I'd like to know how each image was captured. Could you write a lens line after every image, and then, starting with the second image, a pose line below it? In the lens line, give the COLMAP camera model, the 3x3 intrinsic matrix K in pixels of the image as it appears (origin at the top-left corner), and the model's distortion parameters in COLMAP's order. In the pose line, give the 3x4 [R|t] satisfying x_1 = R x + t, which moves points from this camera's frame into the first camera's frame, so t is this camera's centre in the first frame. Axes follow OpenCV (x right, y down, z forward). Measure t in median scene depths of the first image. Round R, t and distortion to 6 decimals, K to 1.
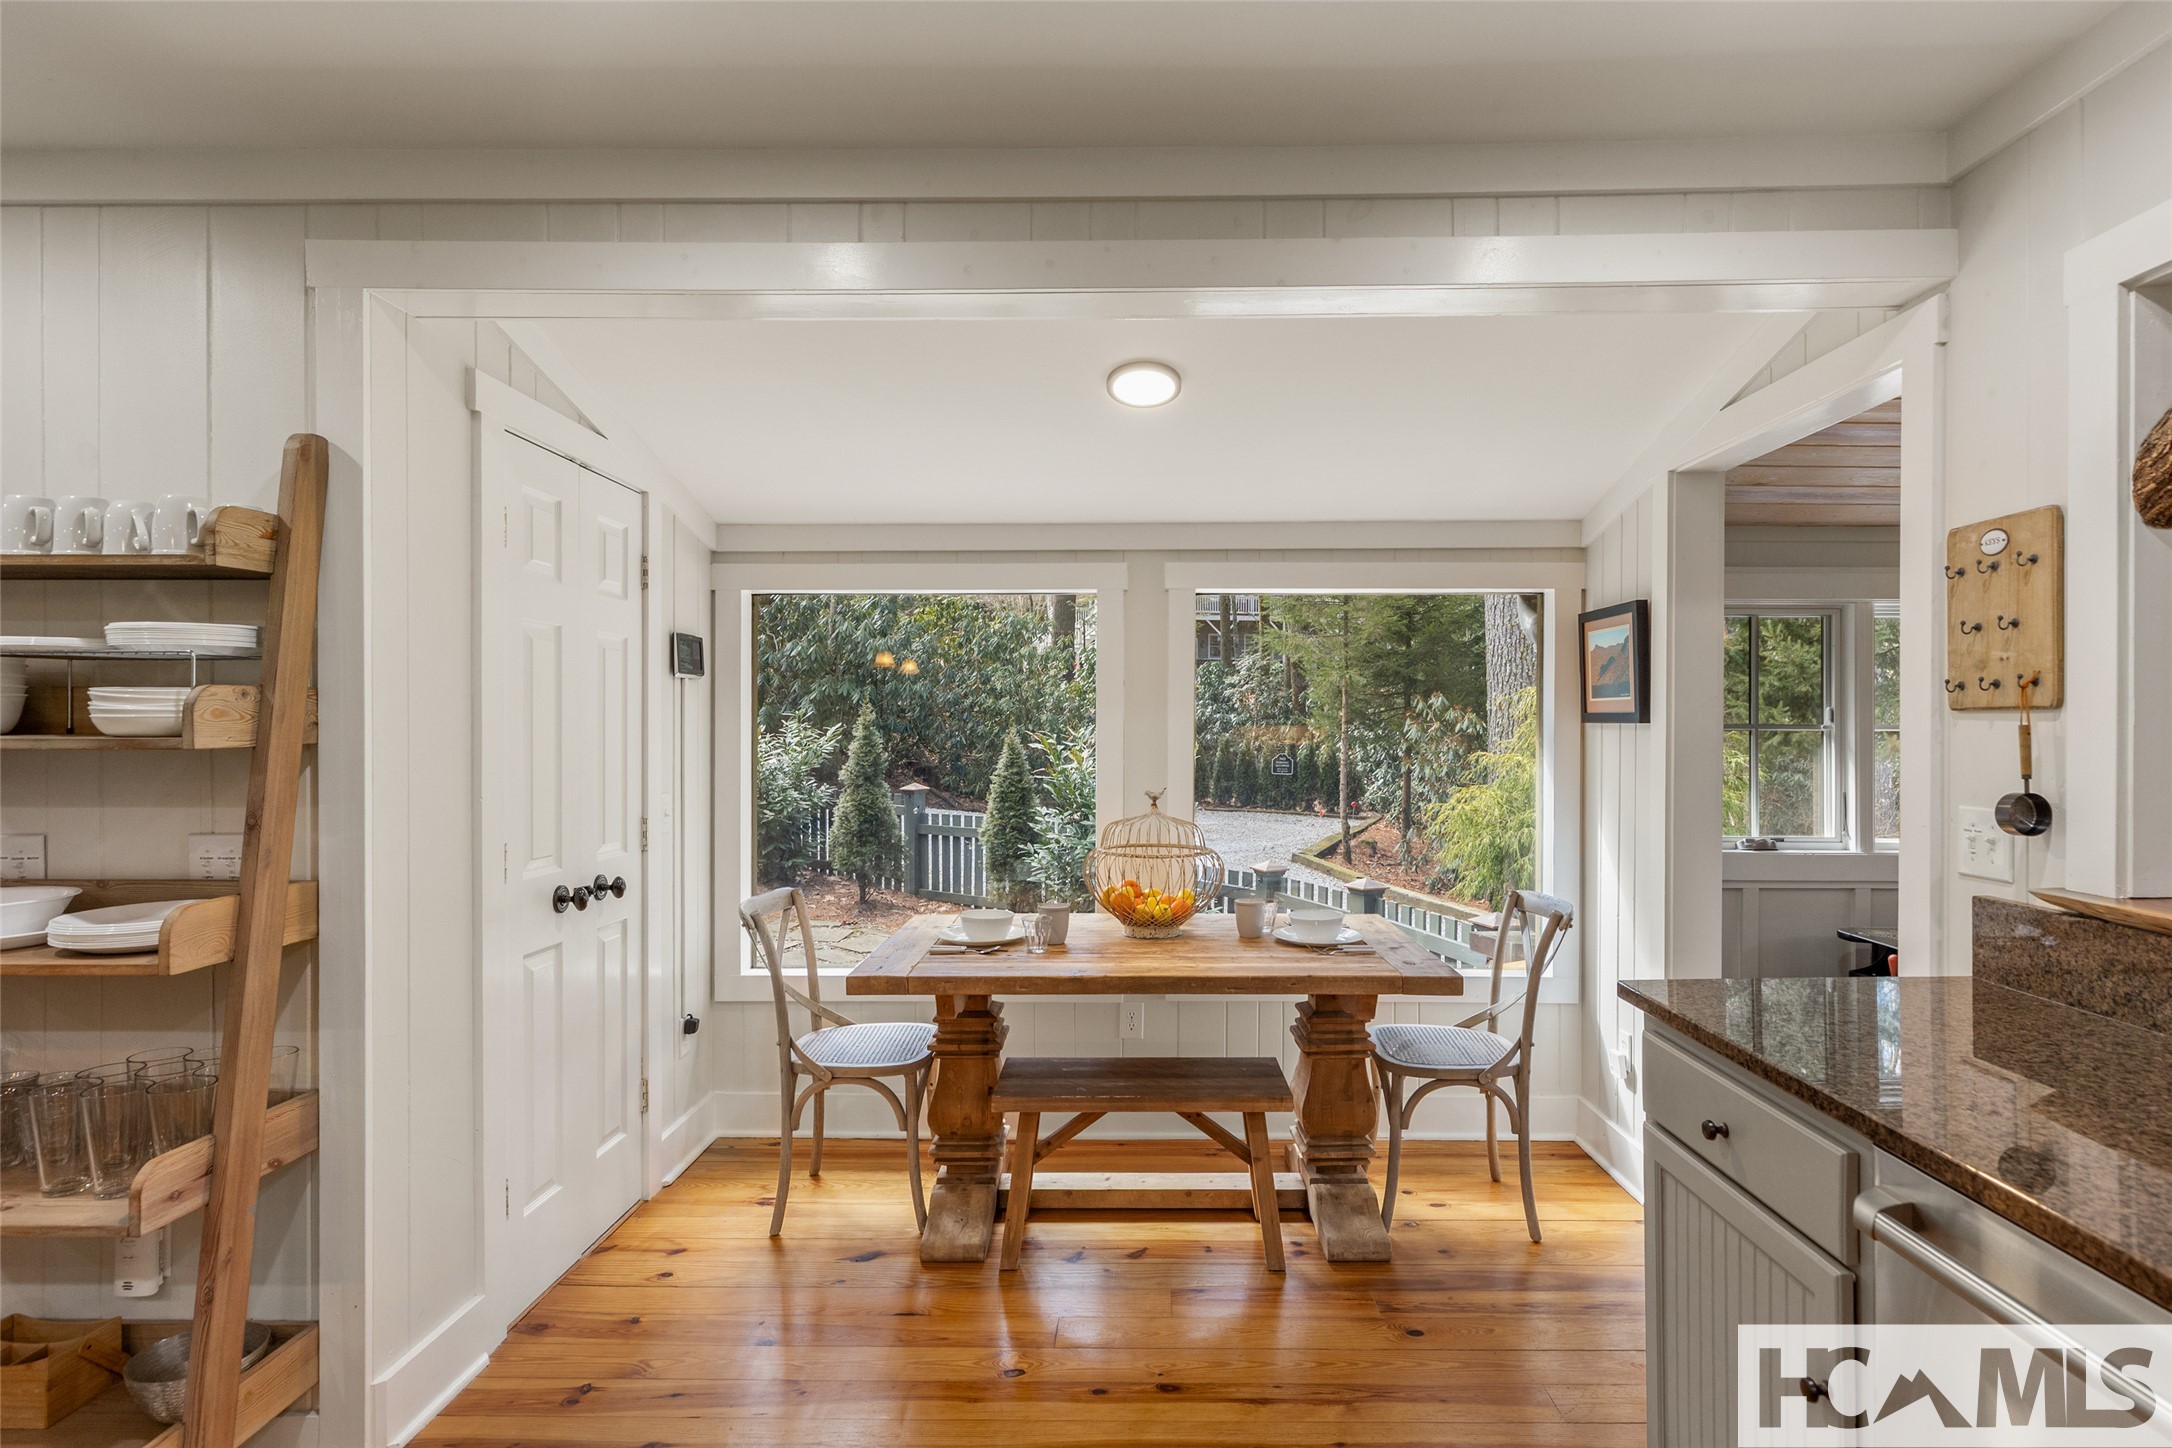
lens RADIAL K [[1118.7, 0, 1086.0], [0, 1118.7, 724.0], [0, 0, 1]] dist [-0.000312, -0.000156]
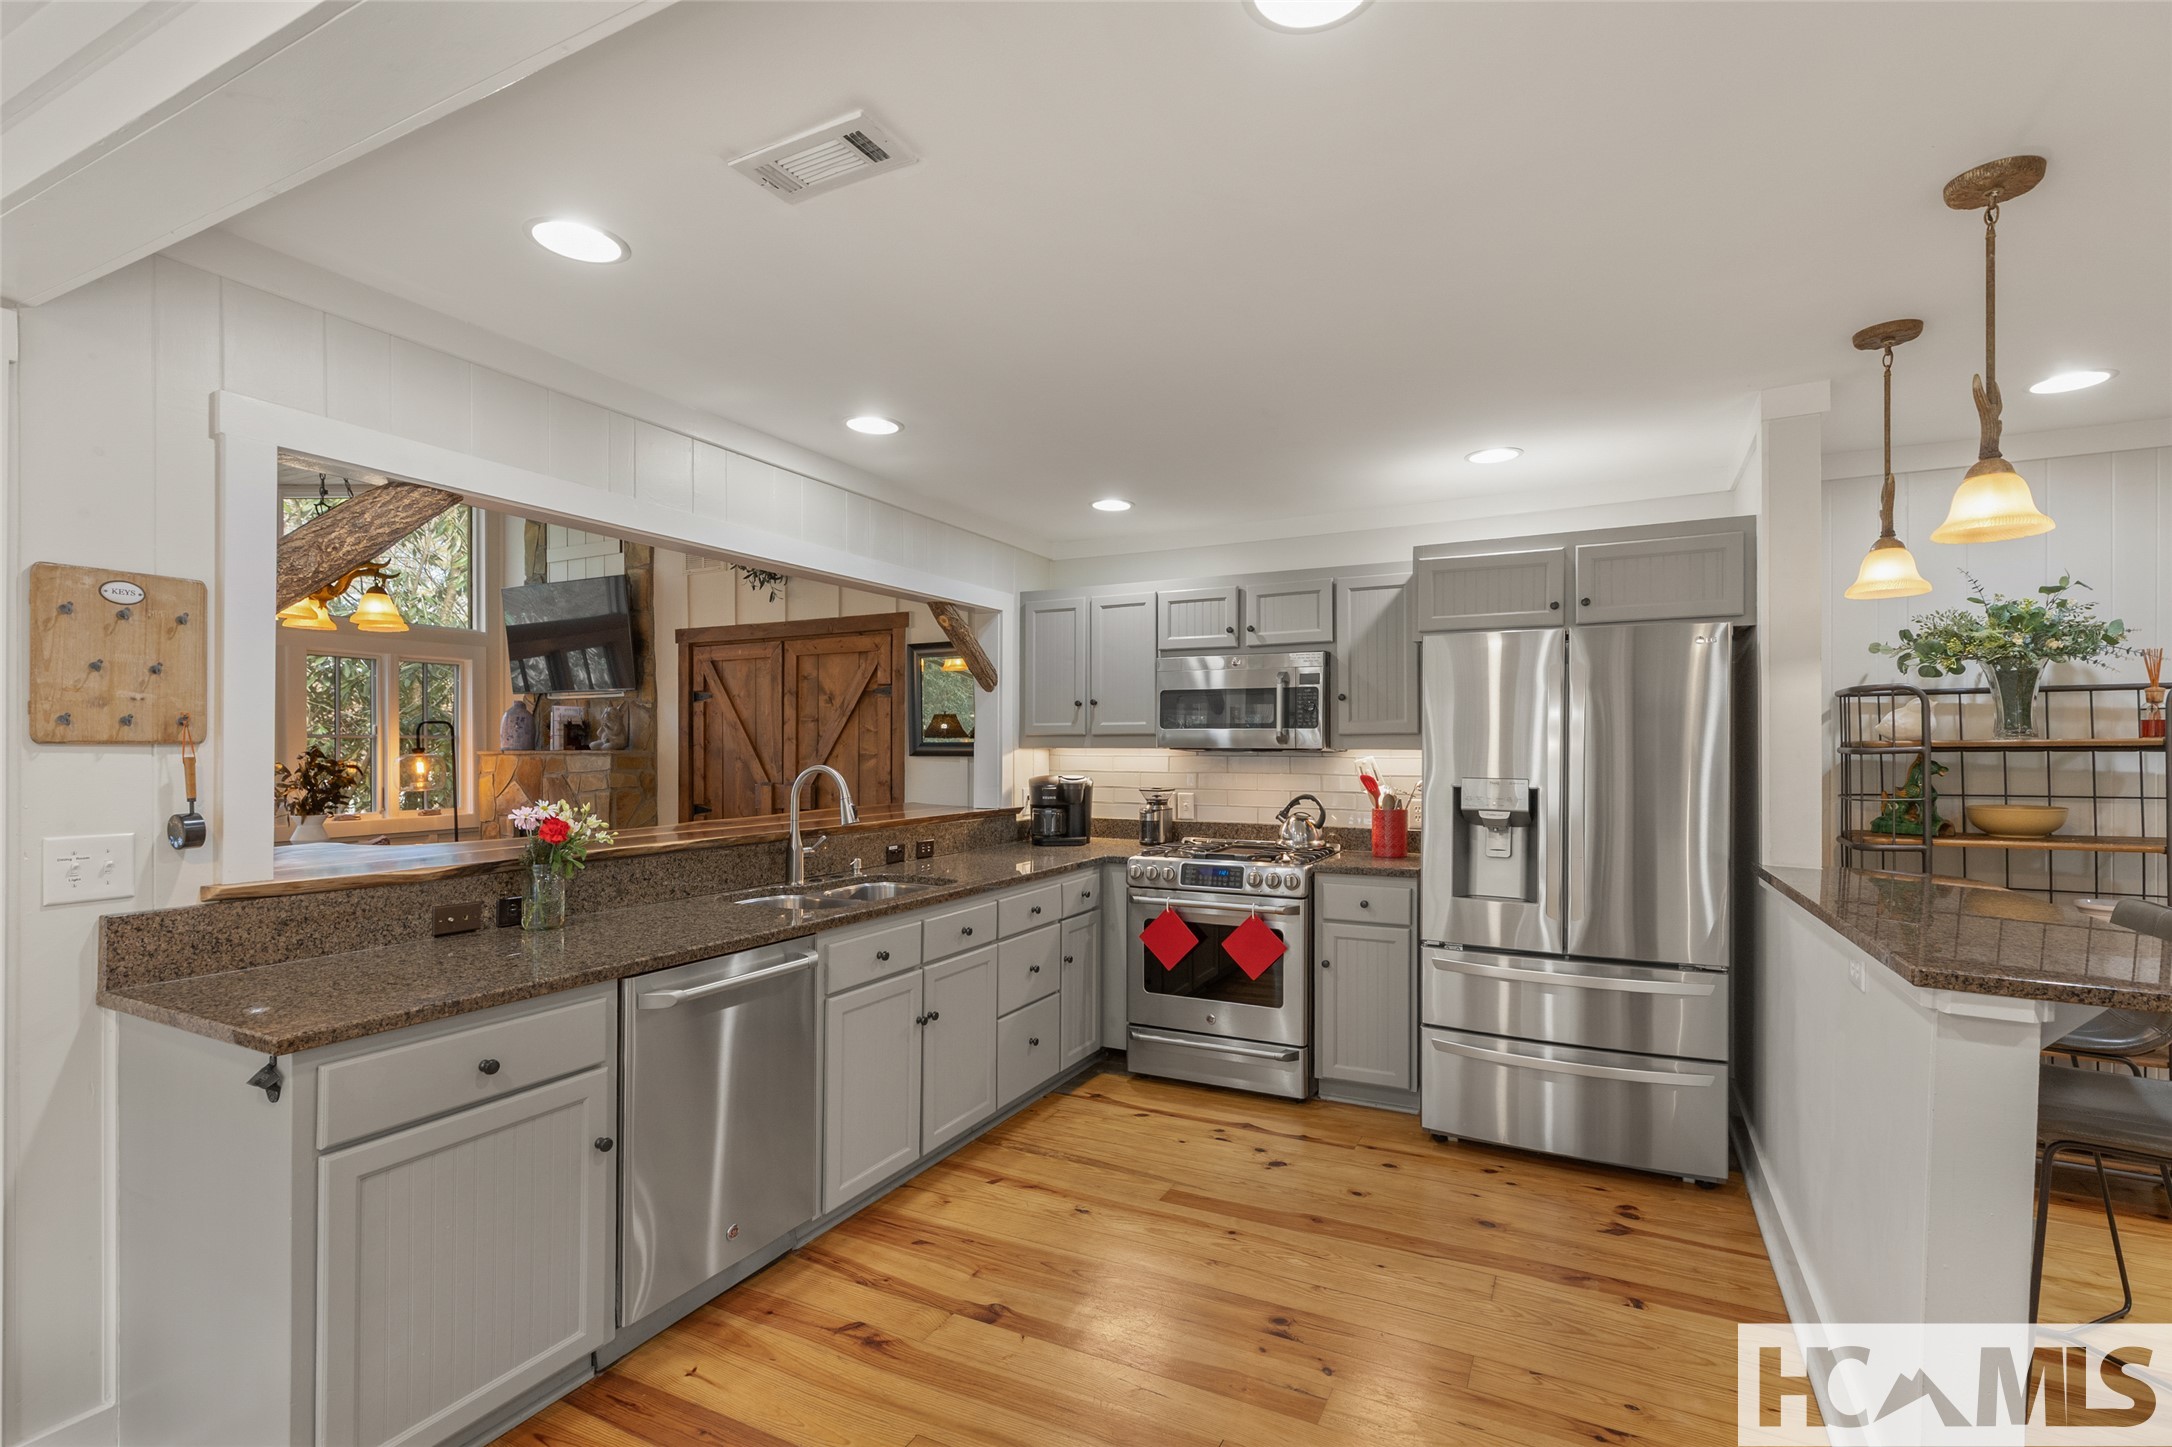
lens RADIAL K [[993.3, 0, 1100.8], [0, 993.3, 742.9], [0, 0, 1]] dist [0.006008, -0.000260]
pose [[-0.893998, 0.002712, 0.448062, -0.514582], [0.000822, 0.999990, -0.004412, -0.008238], [-0.448069, -0.003576, -0.893992, 1.483374]]
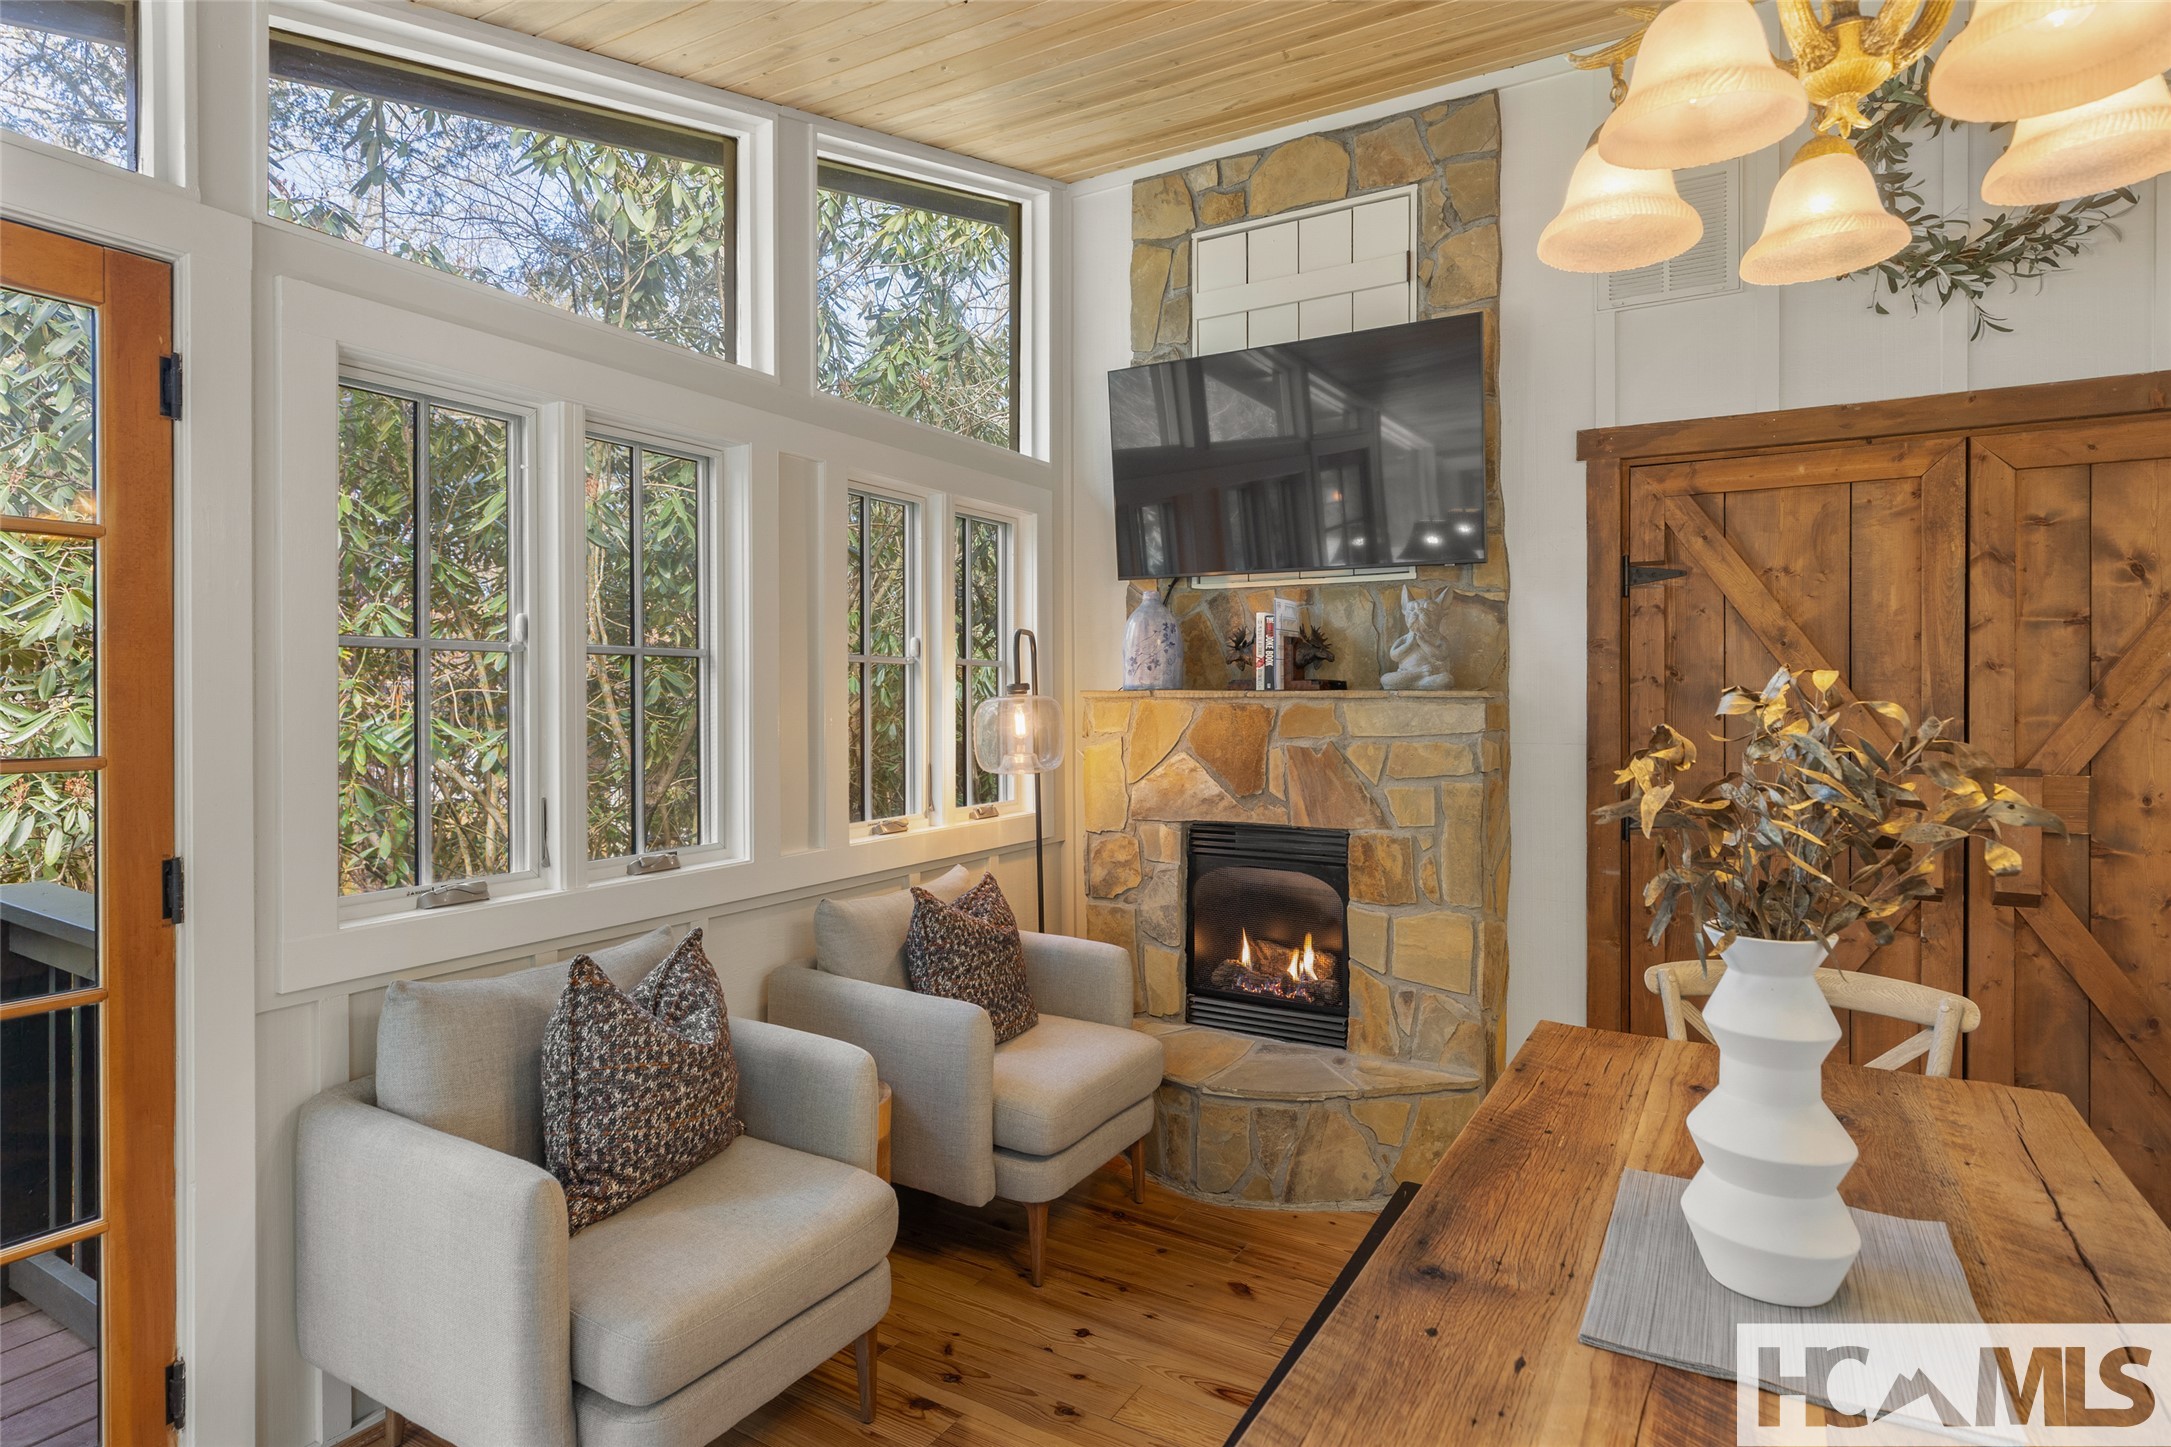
lens RADIAL K [[1162.2, 0, 1087.0], [0, 1162.2, 695.3], [0, 0, 1]] dist [-0.000071, 0.000069]
pose [[-0.864113, -0.004220, 0.503280, 1.939075], [-0.002282, 0.999987, 0.004466, 0.000254], [-0.503292, 0.002711, -0.864112, 1.100117]]
